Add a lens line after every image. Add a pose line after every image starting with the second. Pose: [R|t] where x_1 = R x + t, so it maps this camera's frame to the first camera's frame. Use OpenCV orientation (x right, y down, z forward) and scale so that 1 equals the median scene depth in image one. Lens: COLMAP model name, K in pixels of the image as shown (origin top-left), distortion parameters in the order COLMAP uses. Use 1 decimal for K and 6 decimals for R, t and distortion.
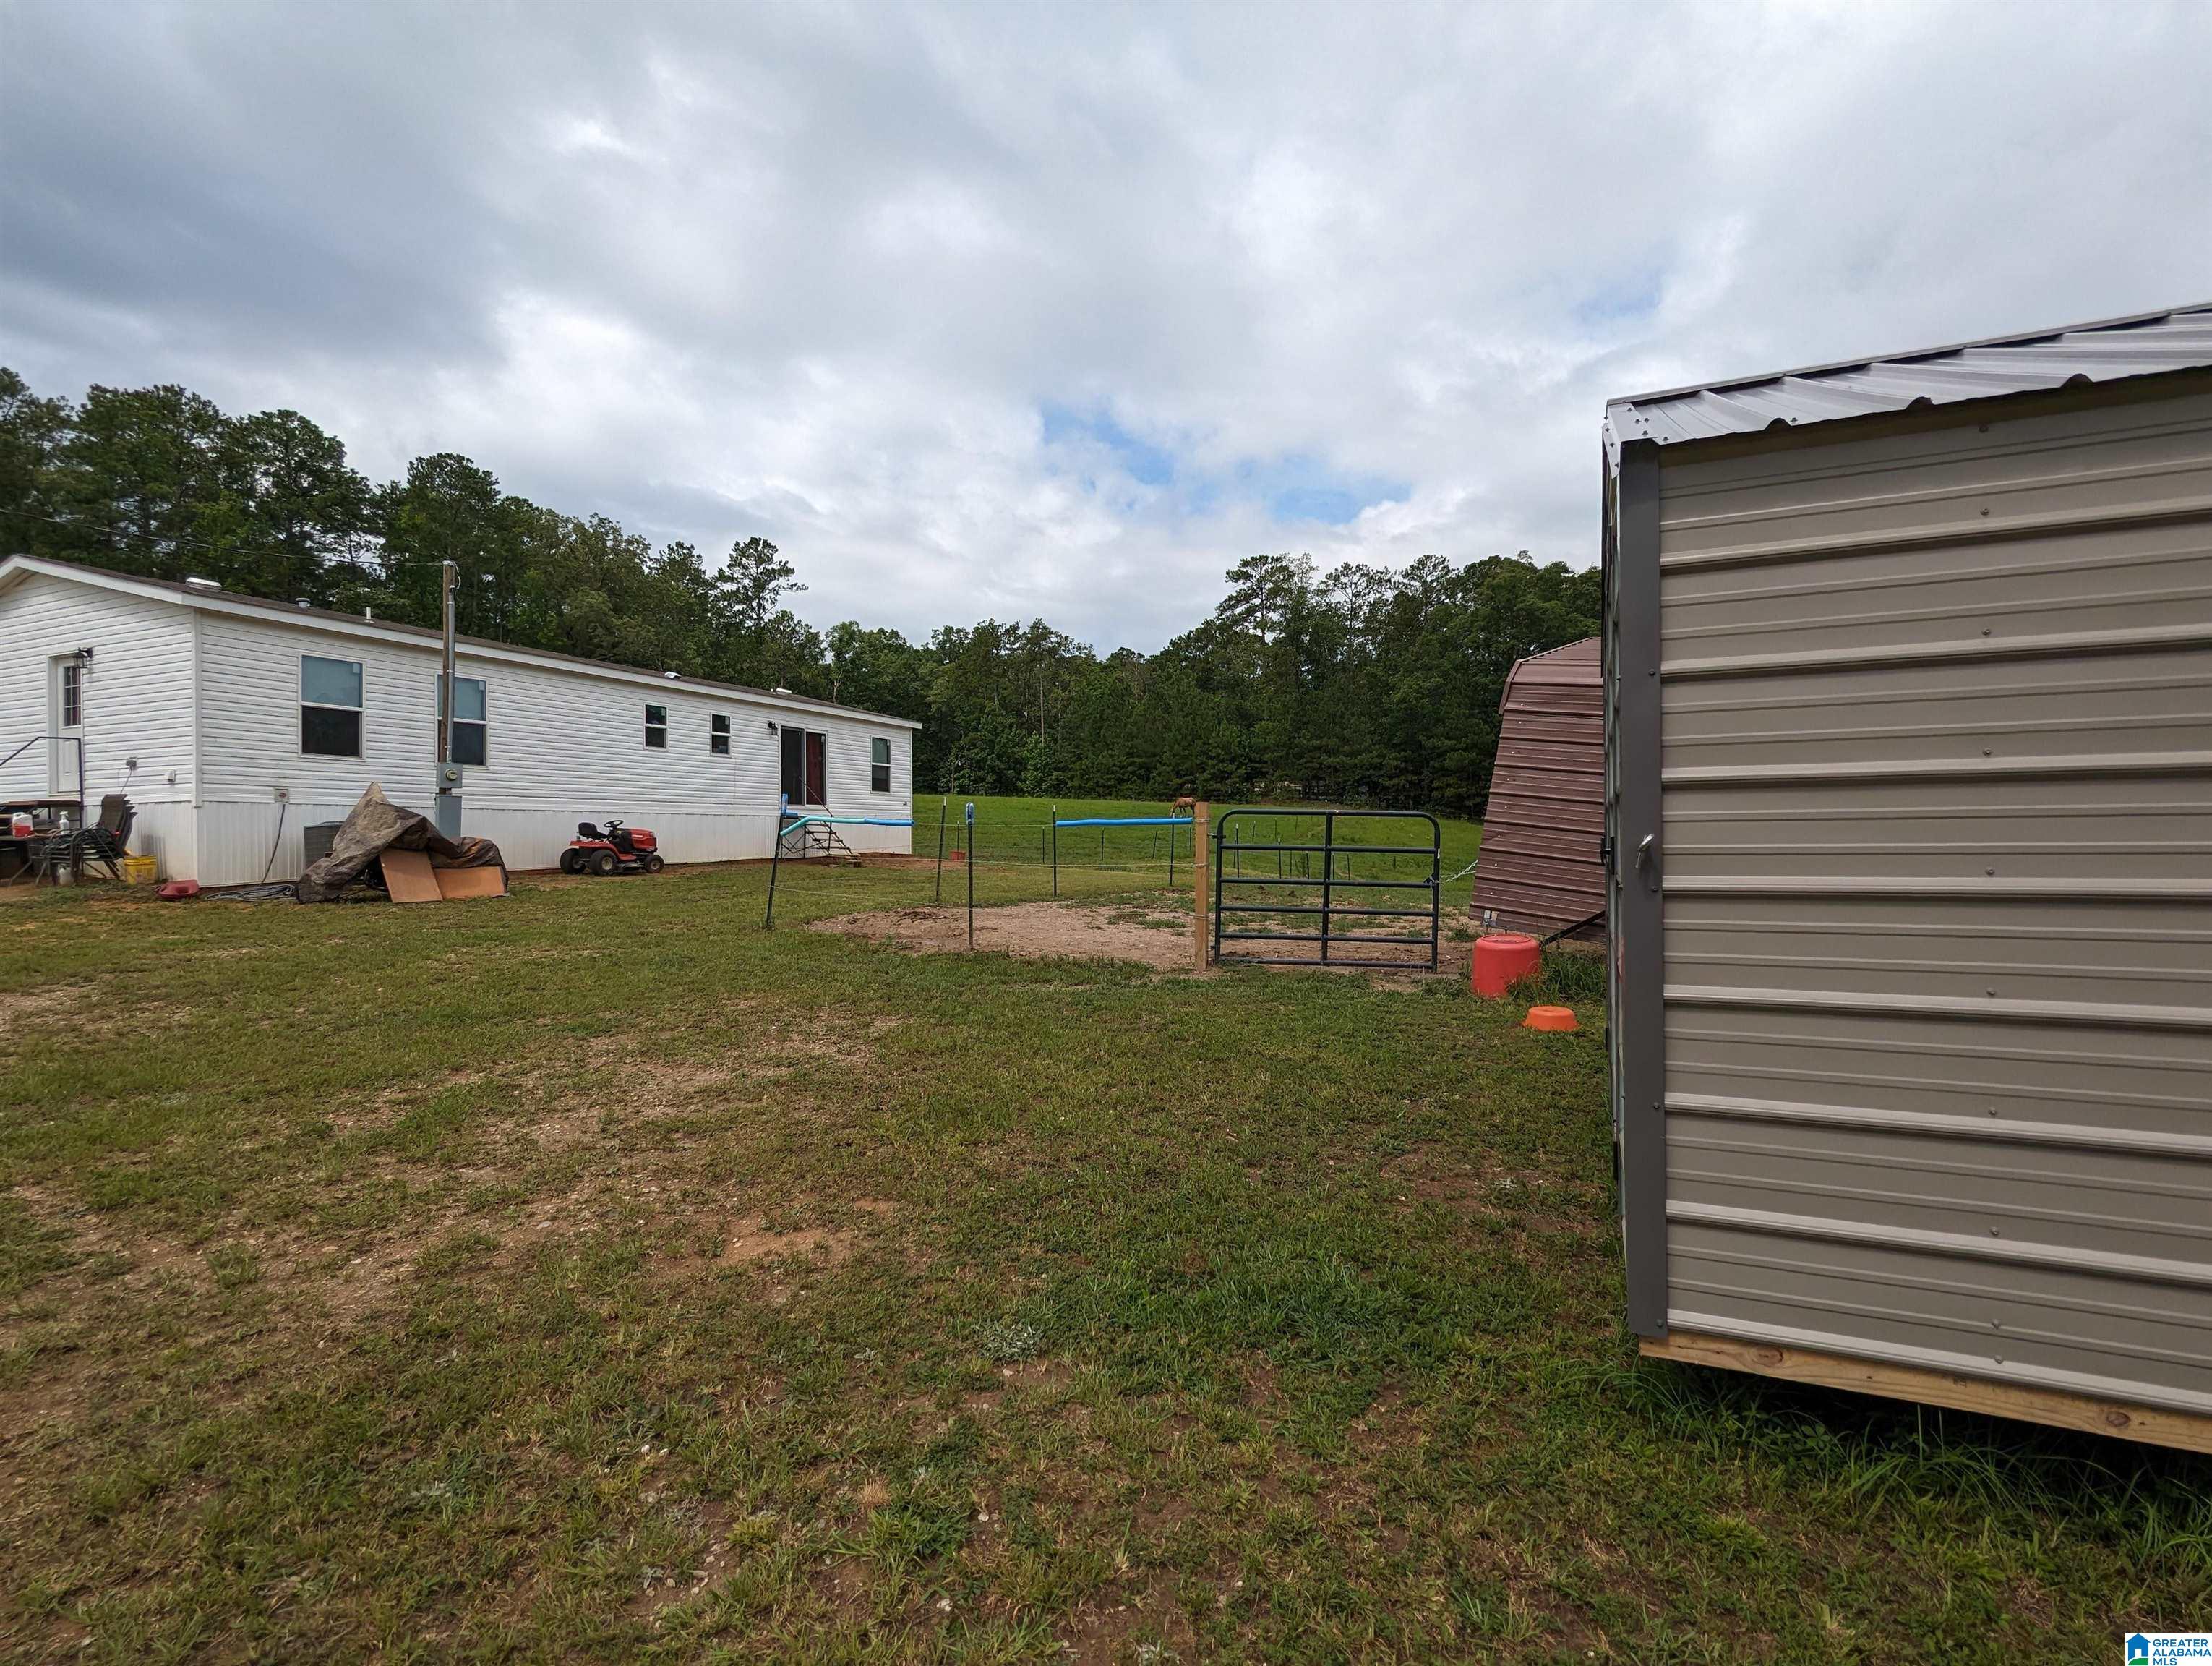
lens RADIAL K [[1064.4, 0, 1106.8], [0, 1064.4, 838.7], [0, 0, 1]] dist [0.006867, -0.000327]
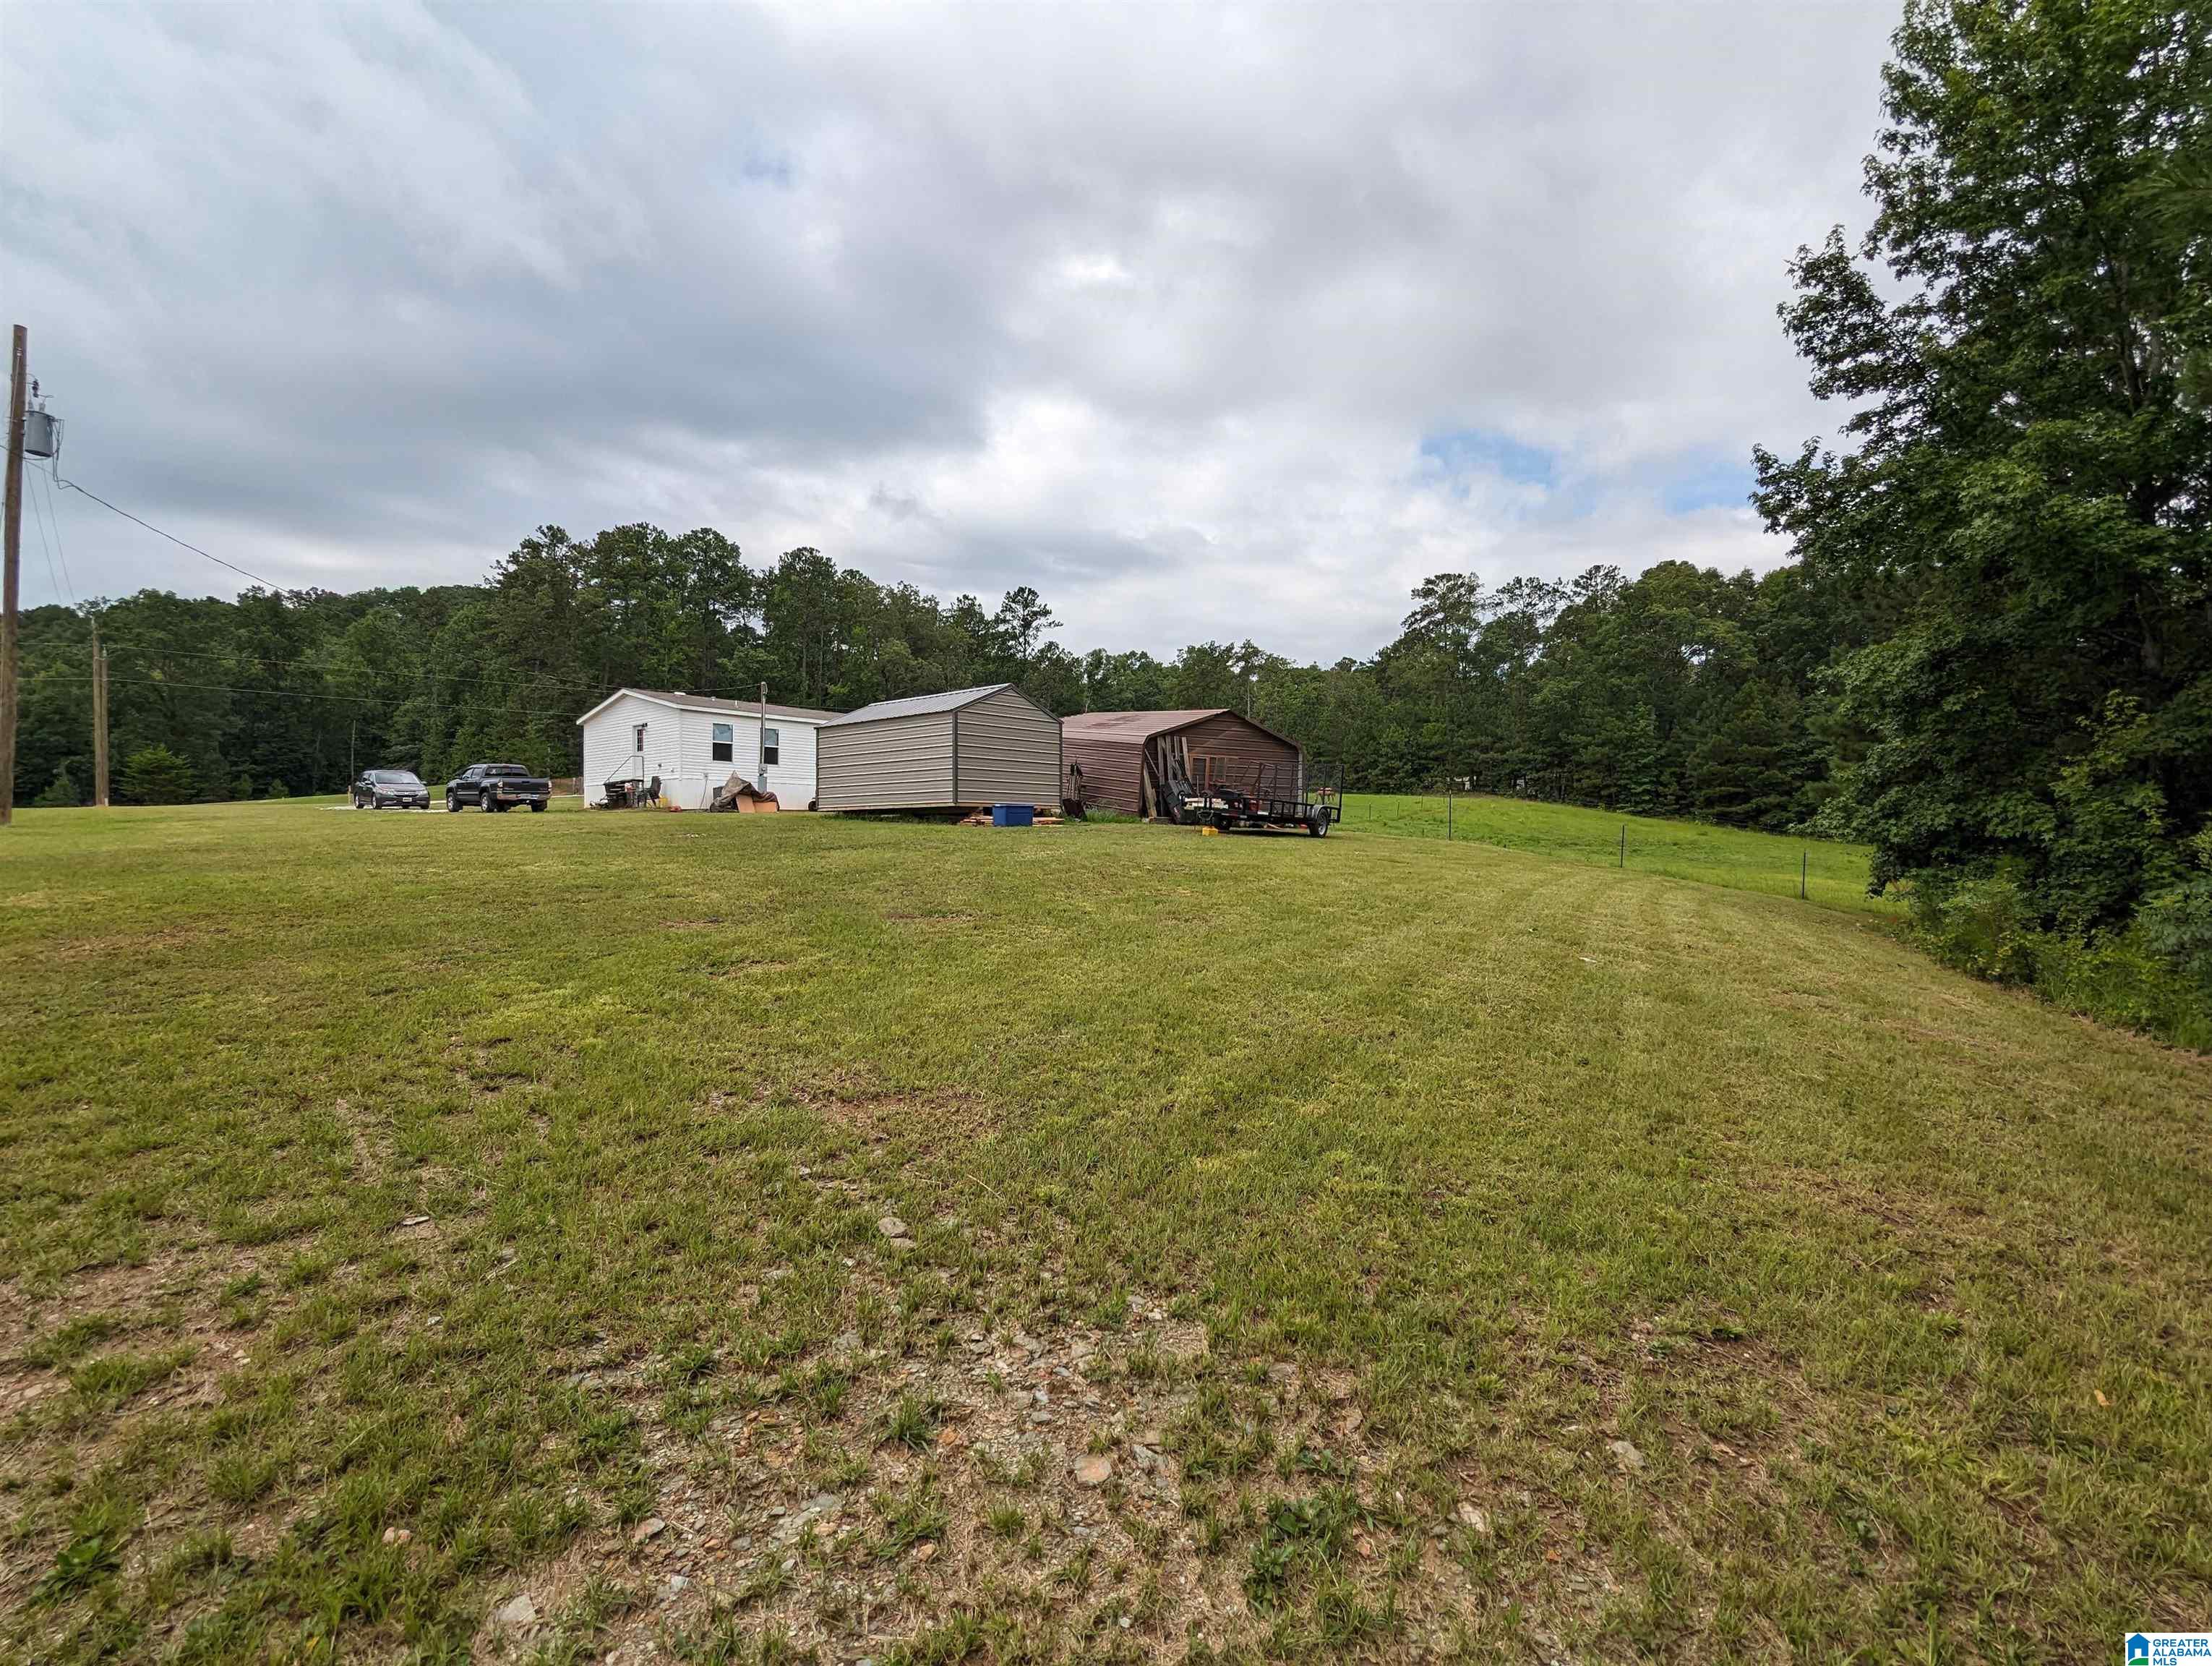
lens RADIAL K [[1064.4, 0, 1107.8], [0, 1064.4, 834.0], [0, 0, 1]] dist [0.006867, -0.000327]
pose [[0.958078, 0.002097, -0.286499, 0.140304], [-0.004295, 0.999966, -0.007042, 0.017460], [0.286474, 0.007978, 0.958055, -0.185616]]
